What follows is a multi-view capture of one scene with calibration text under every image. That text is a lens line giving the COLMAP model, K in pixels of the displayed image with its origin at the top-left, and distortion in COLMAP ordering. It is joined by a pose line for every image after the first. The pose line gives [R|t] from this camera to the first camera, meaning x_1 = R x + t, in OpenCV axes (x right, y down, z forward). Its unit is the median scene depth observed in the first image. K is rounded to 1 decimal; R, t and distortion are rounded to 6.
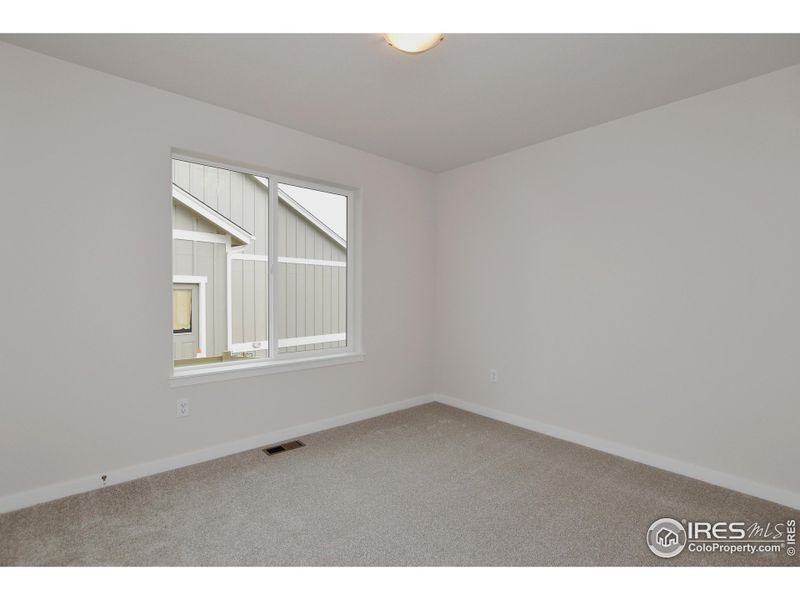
lens RADIAL K [[380.2, 0, 400.0], [0, 380.2, 300.0], [0, 0, 1]] dist [-0.001594, -0.000028]
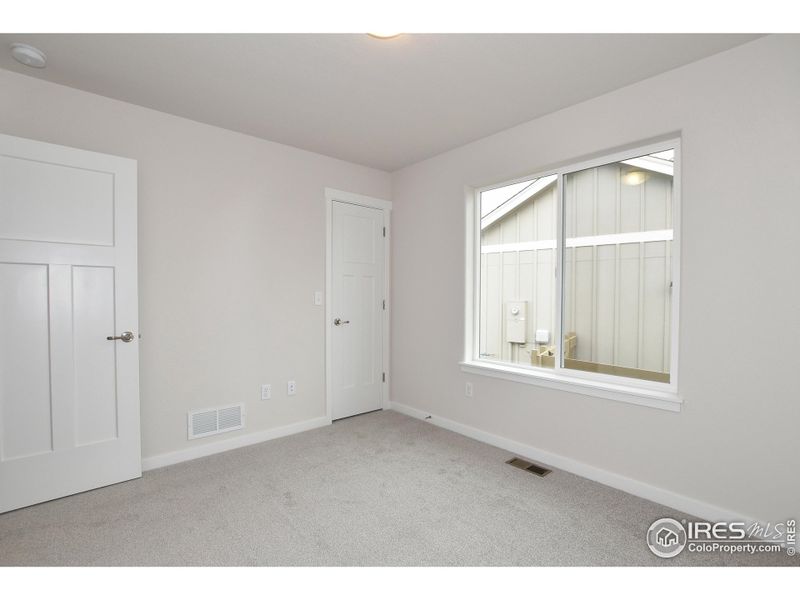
lens RADIAL K [[383.9, 0, 397.7], [0, 383.9, 304.2], [0, 0, 1]] dist [0.000828, 0.000020]
pose [[0.002558, 0.020762, -0.999781, 0.665891], [-0.020007, 0.999585, 0.020707, -0.020303], [0.999797, 0.019950, 0.002973, 0.719695]]
